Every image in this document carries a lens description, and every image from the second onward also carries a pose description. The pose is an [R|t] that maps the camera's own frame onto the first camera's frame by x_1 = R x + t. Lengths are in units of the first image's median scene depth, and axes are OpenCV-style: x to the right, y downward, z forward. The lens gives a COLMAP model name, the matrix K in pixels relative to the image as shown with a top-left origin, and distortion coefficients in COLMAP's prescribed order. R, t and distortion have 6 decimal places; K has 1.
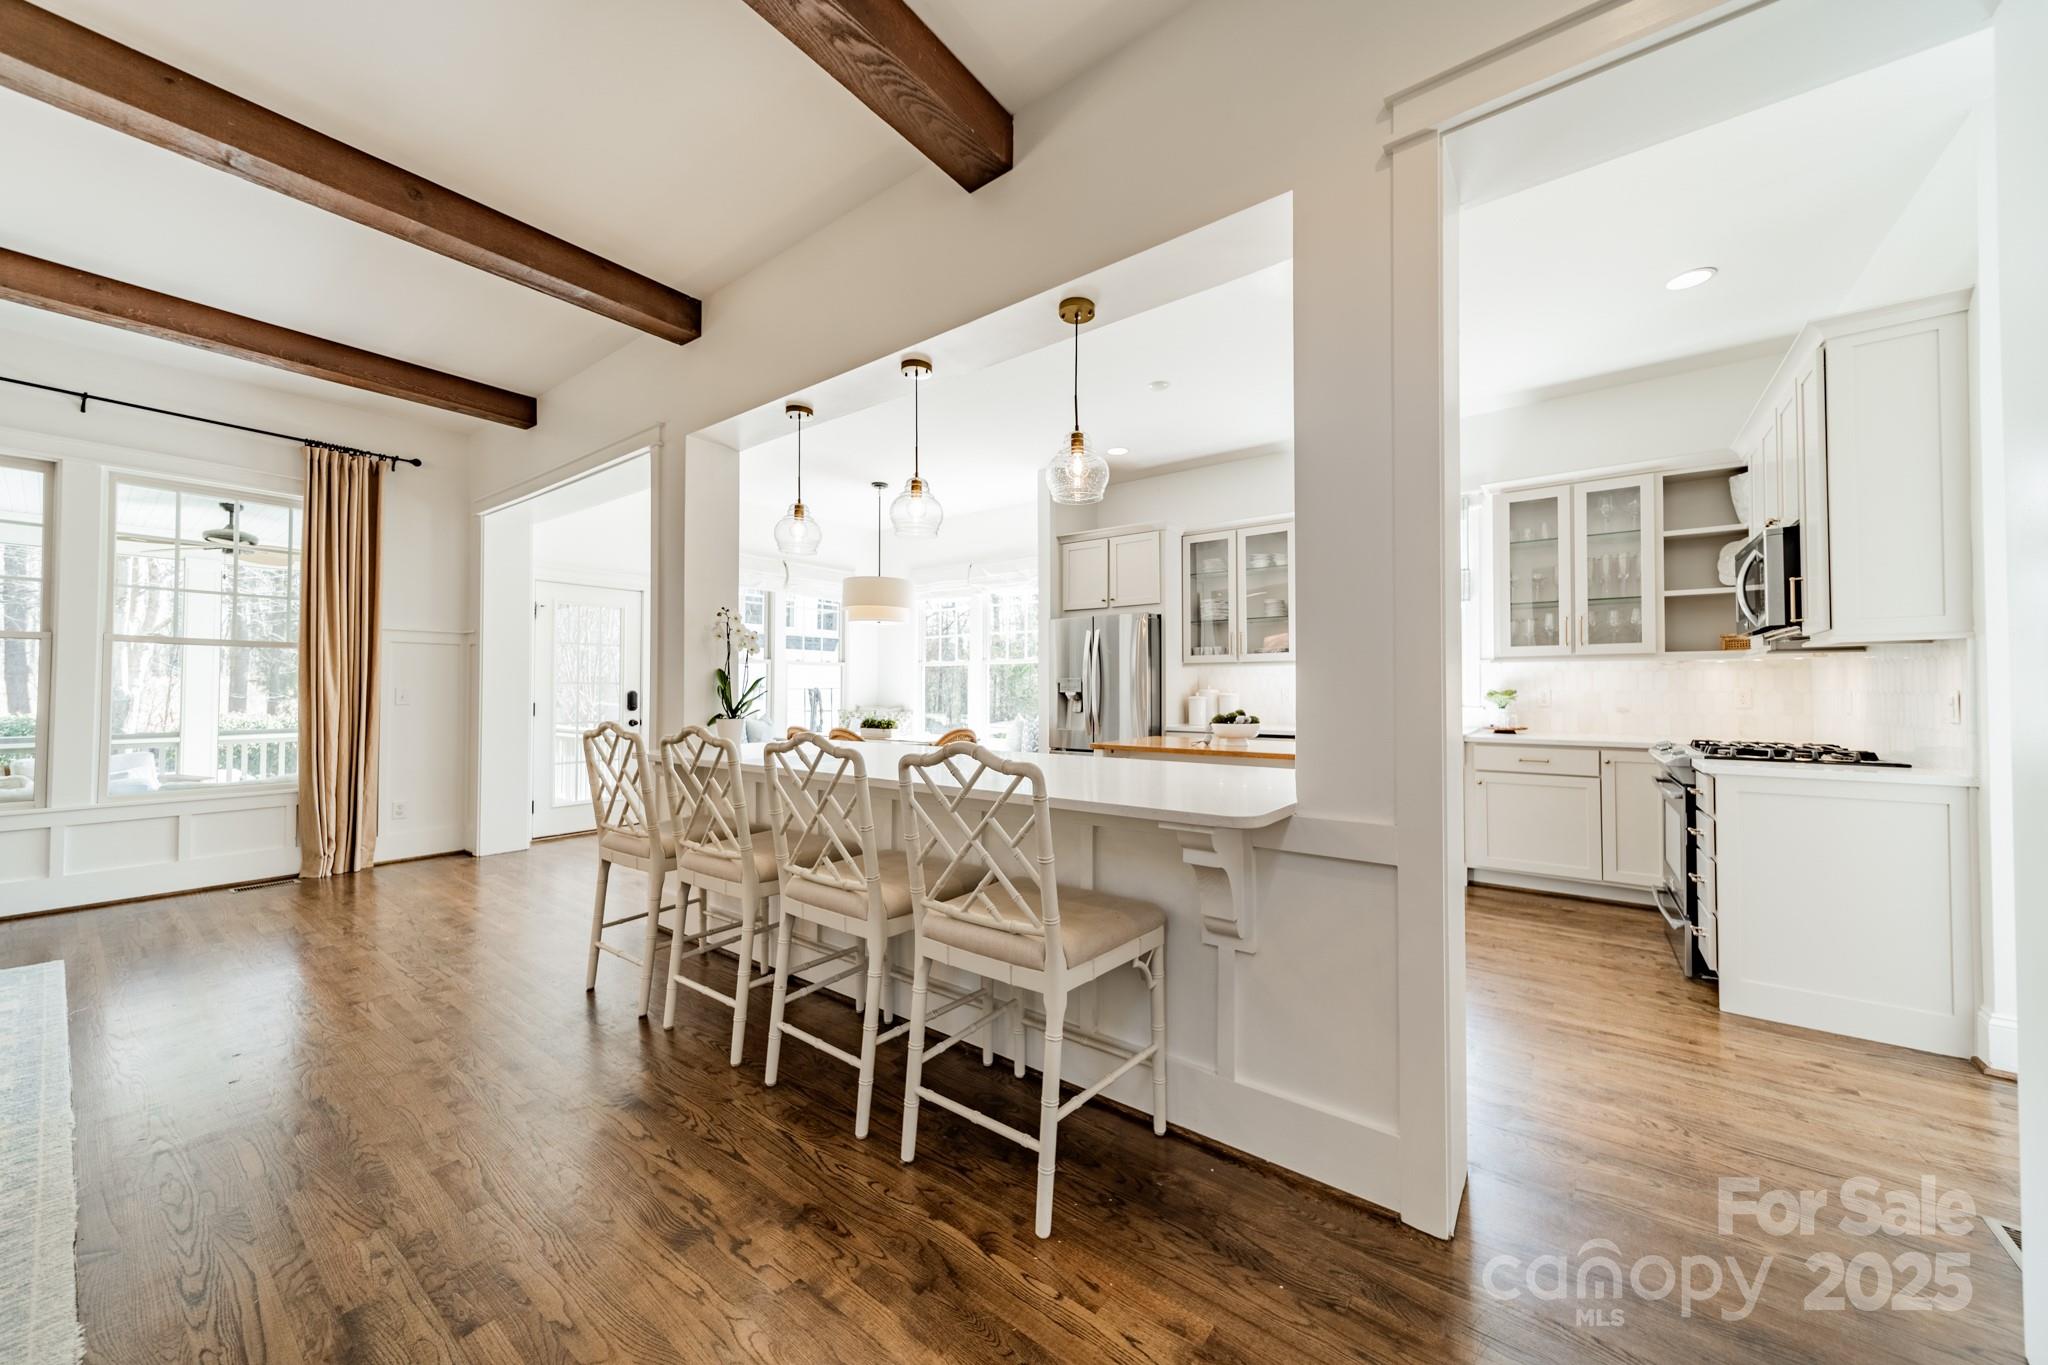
lens RADIAL K [[721.5, 0, 1025.7], [0, 721.5, 680.1], [0, 0, 1]] dist [0.006743, 0.000063]
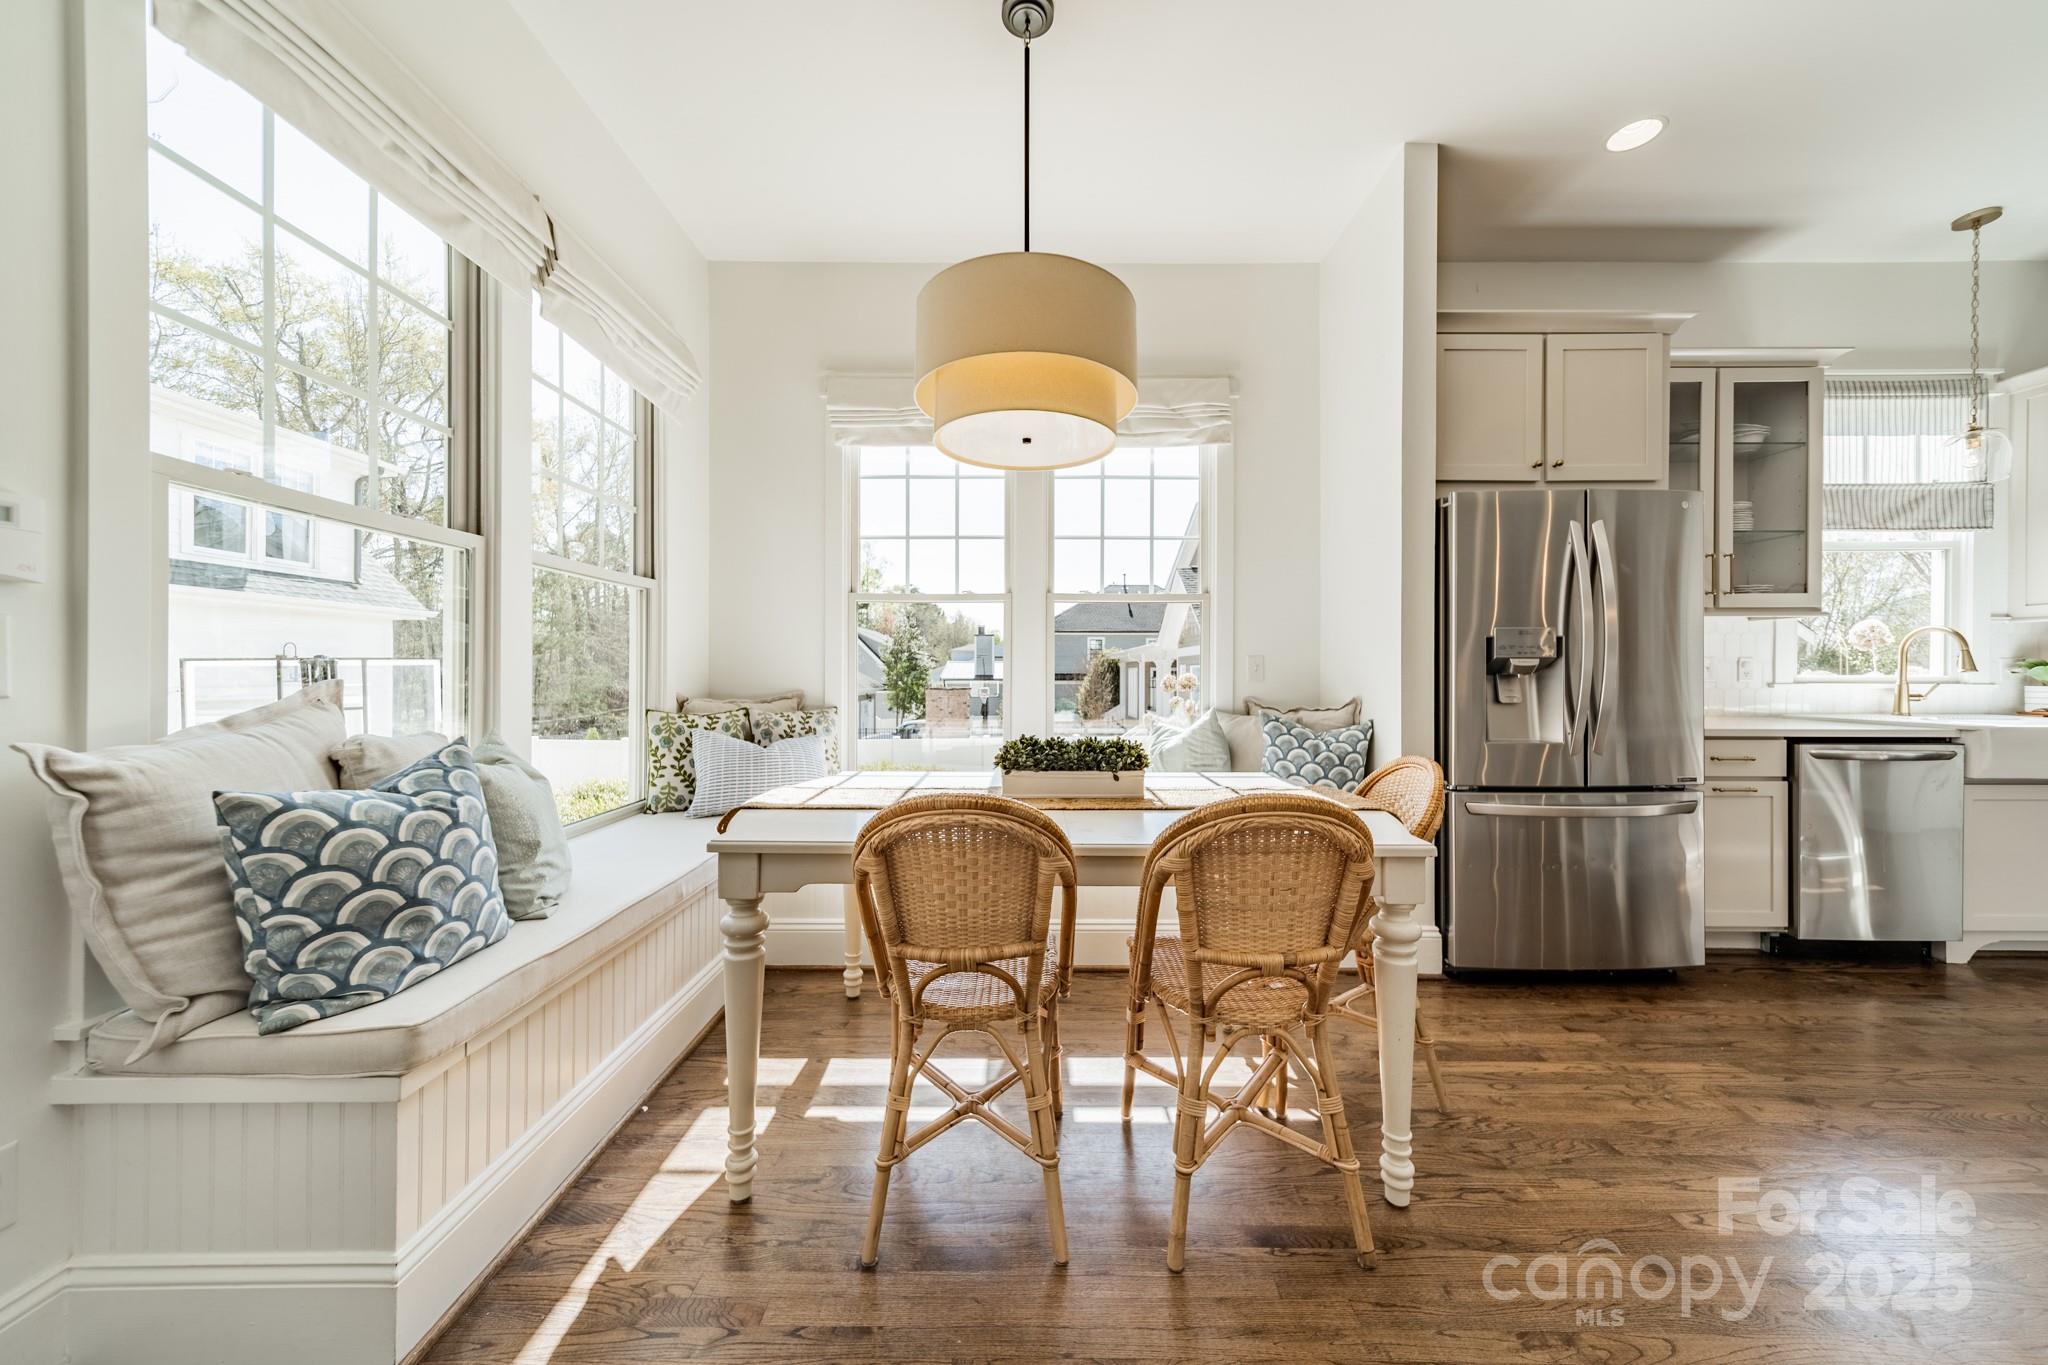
lens RADIAL K [[721.5, 0, 1028.3], [0, 721.5, 678.0], [0, 0, 1]] dist [0.006743, 0.000063]
pose [[0.799124, -0.003405, 0.601156, -0.610934], [-0.009856, 0.999775, 0.018766, 0.031389], [-0.601085, -0.020921, 0.798911, 1.137540]]
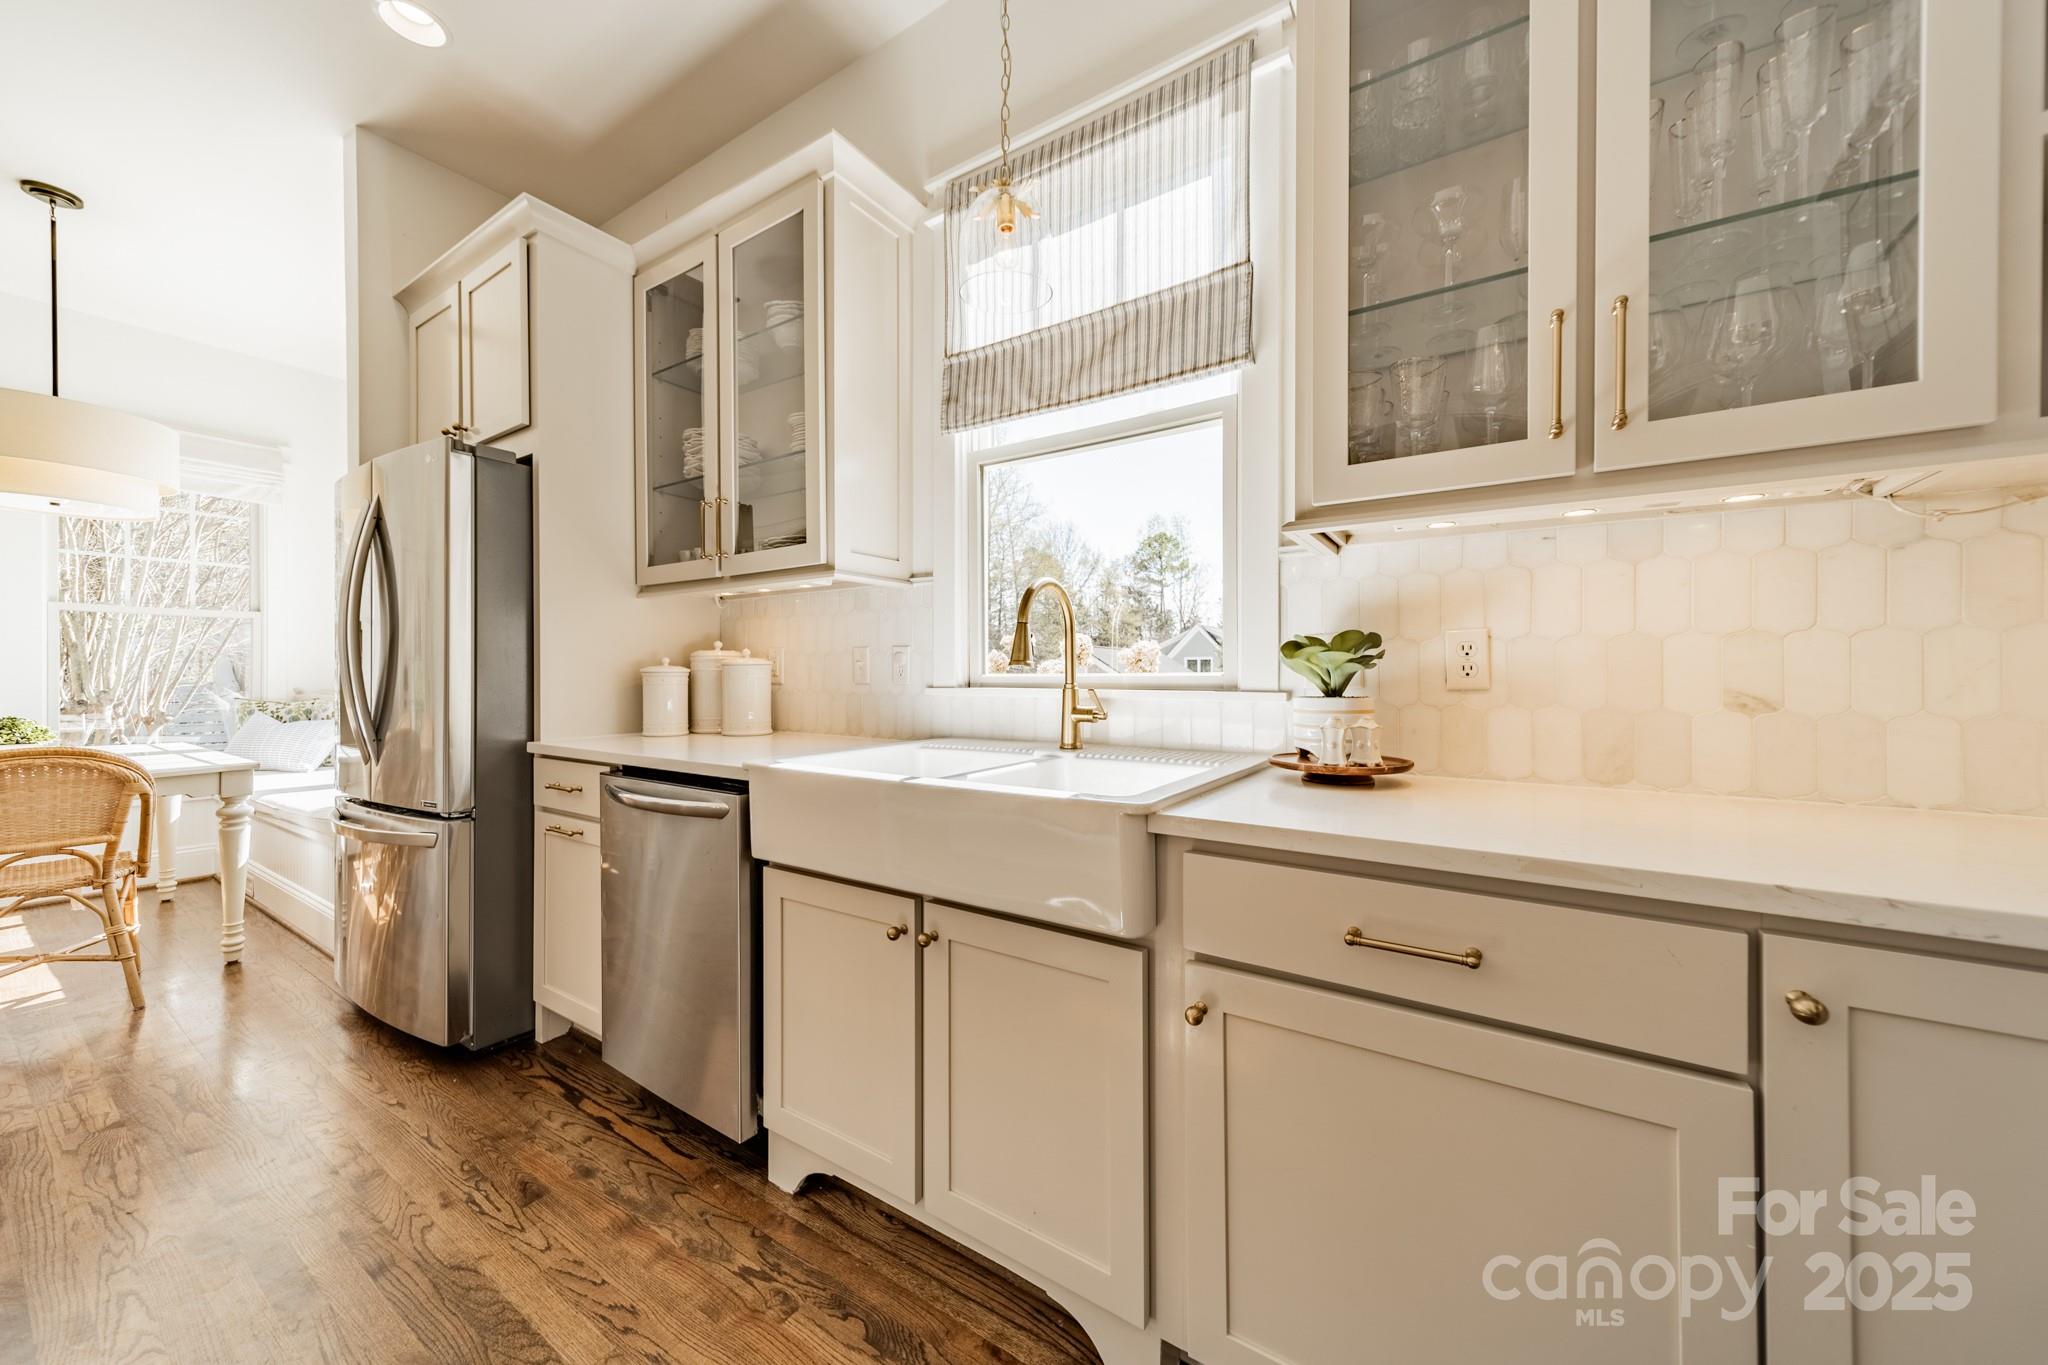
lens RADIAL K [[721.5, 0, 1028.8], [0, 721.5, 677.9], [0, 0, 1]] dist [0.006743, 0.000063]
pose [[0.997950, -0.001885, 0.063972, 0.566350], [0.000579, 0.999791, 0.020427, 0.027950], [-0.063998, -0.020348, 0.997743, 0.784089]]
